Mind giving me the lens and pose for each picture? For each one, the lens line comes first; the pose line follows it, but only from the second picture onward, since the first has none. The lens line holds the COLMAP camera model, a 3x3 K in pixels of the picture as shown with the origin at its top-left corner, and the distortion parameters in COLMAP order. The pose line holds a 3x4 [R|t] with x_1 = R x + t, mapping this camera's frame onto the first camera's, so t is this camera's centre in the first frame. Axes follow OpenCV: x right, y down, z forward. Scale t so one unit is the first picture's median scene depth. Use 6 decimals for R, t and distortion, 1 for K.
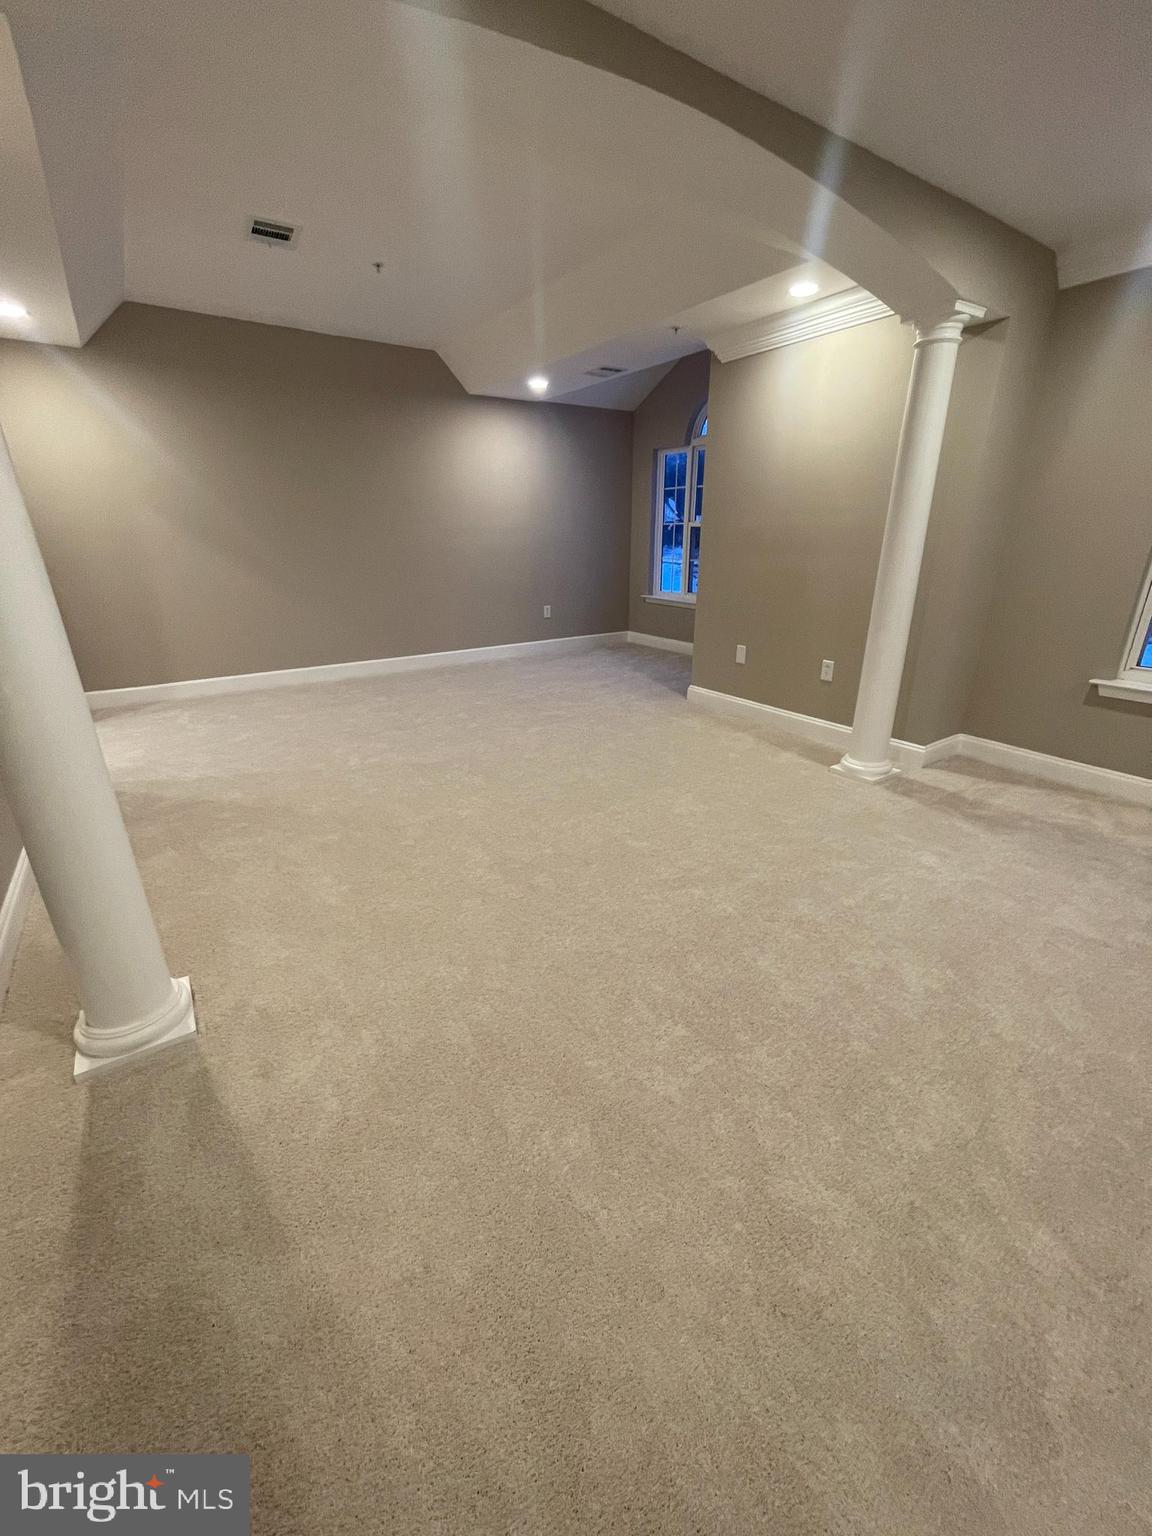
lens RADIAL K [[621.5, 0, 574.4], [0, 621.5, 766.8], [0, 0, 1]] dist [-0.001952, -0.000575]
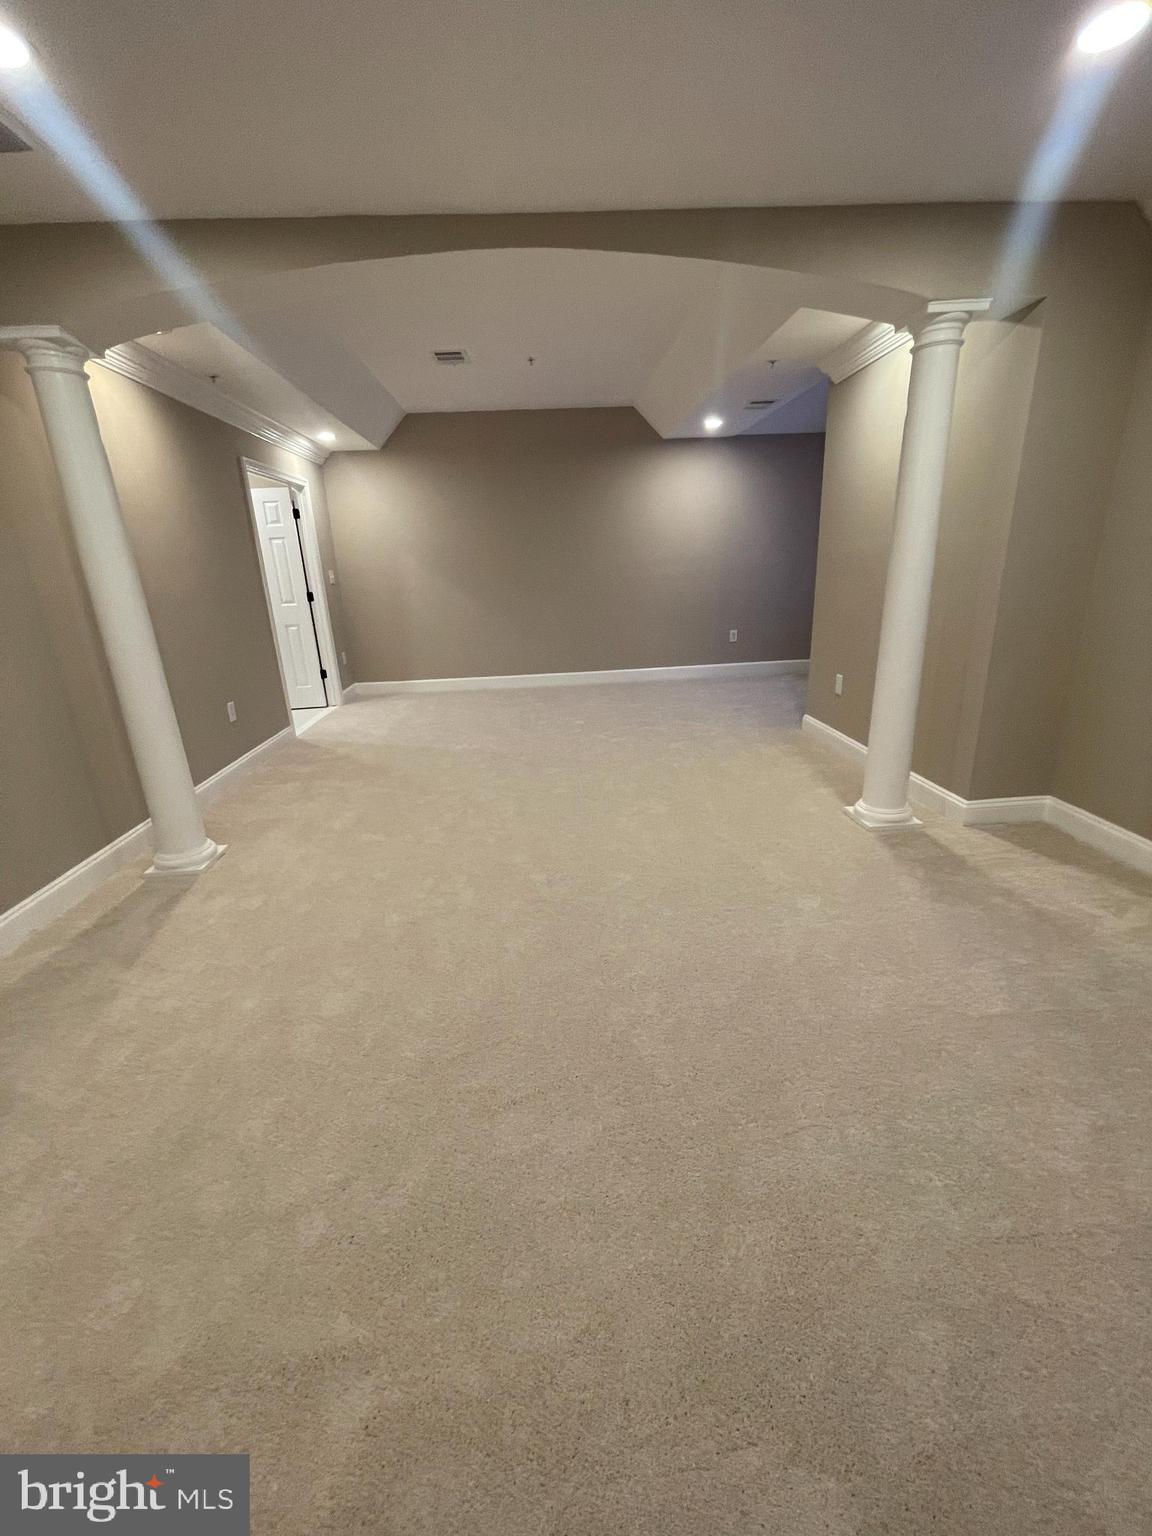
lens RADIAL K [[621.5, 0, 578.2], [0, 621.5, 768.0], [0, 0, 1]] dist [-0.001952, -0.000575]
pose [[0.860027, 0.128220, -0.493875, 0.522799], [-0.144811, 0.989448, 0.004710, -0.004688], [0.489268, 0.067468, 0.869520, 0.001053]]
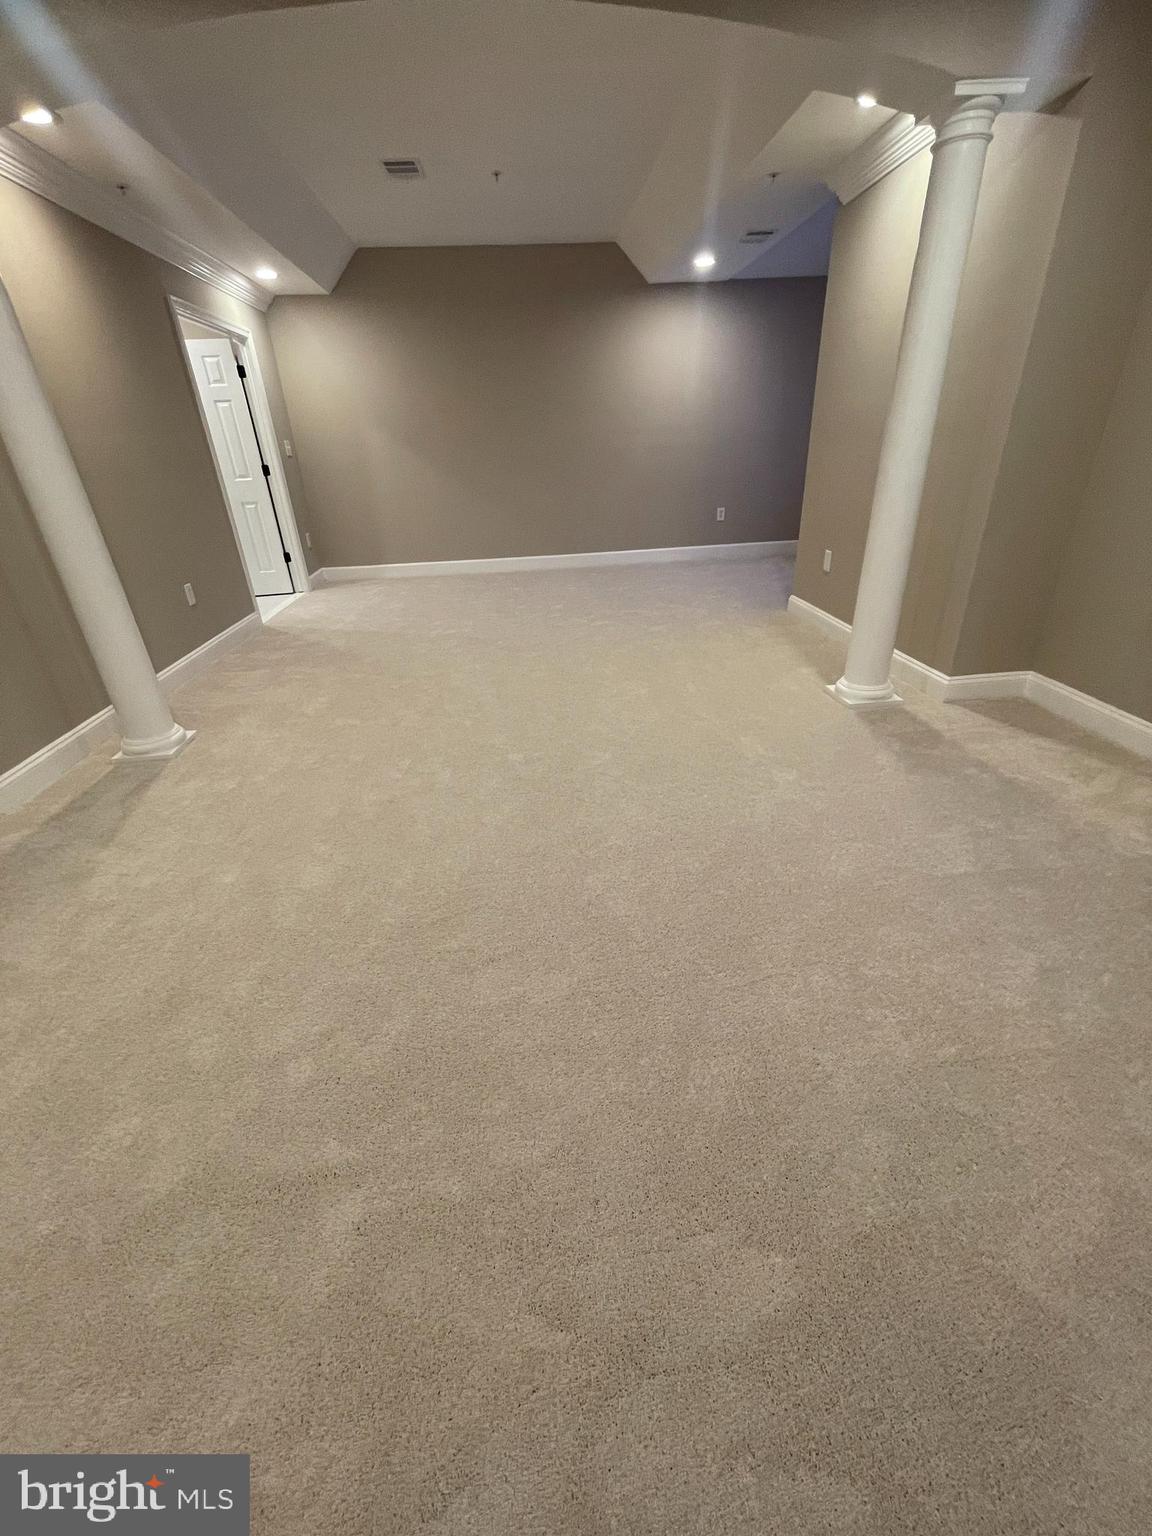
lens RADIAL K [[621.5, 0, 577.8], [0, 621.5, 768.2], [0, 0, 1]] dist [-0.001952, -0.000575]
pose [[0.873371, 0.196208, -0.445786, 0.526775], [-0.136226, 0.977145, 0.163190, 0.019131], [0.467616, -0.081798, 0.880139, 0.018221]]
